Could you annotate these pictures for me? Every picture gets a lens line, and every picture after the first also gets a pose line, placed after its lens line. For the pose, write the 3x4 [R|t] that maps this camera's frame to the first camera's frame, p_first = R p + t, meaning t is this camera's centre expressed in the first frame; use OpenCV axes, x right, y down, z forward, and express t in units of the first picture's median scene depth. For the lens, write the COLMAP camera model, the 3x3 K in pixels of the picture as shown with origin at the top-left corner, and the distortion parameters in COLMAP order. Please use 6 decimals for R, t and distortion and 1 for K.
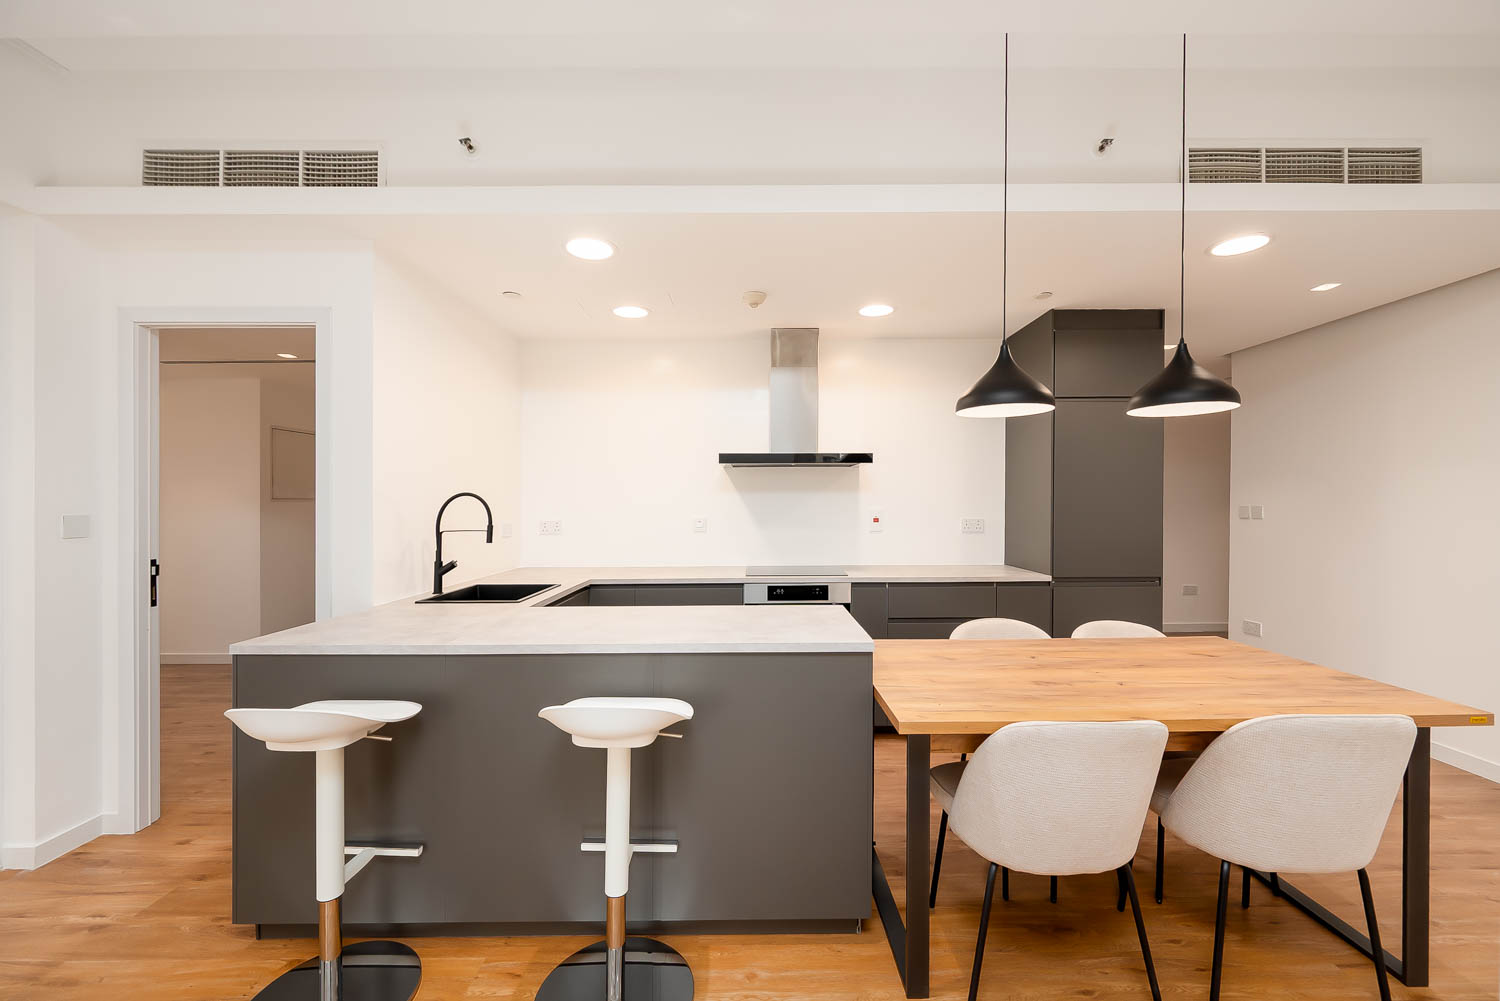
lens RADIAL K [[599.8, 0, 741.7], [0, 599.8, 499.5], [0, 0, 1]] dist [-0.002105, -0.000299]
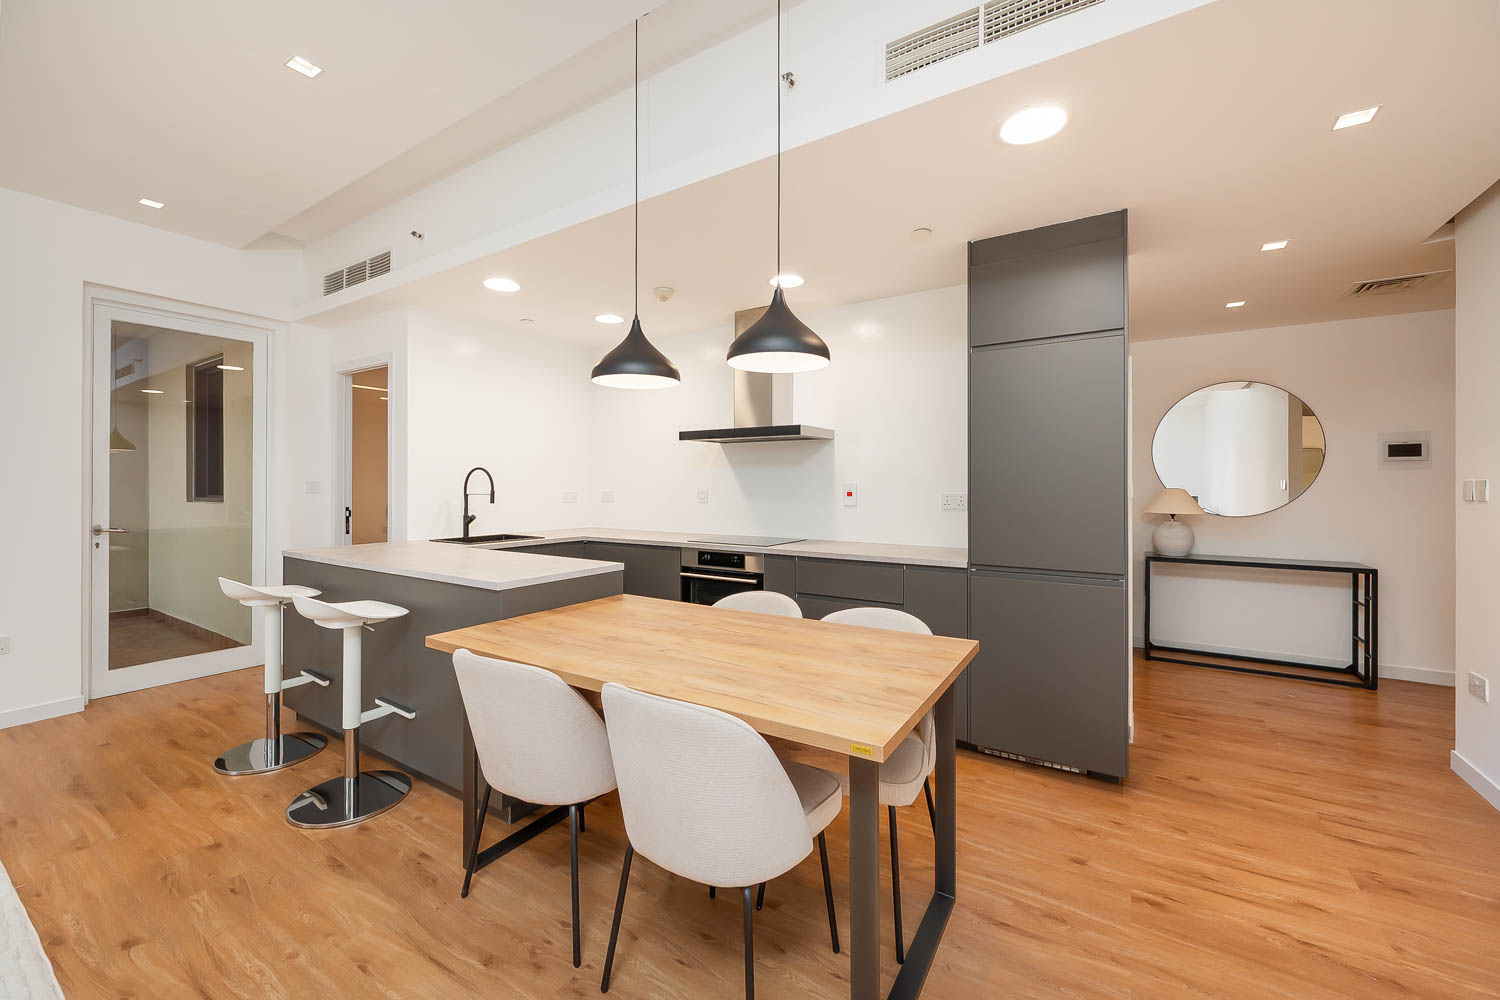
lens RADIAL K [[592.4, 0, 747.7], [0, 592.4, 478.1], [0, 0, 1]] dist [-0.000956, -0.000194]
pose [[0.843602, 0.001314, -0.536967, 0.830848], [-0.003021, 0.999993, -0.002300, 0.016005], [0.536960, 0.003563, 0.843600, 0.160388]]
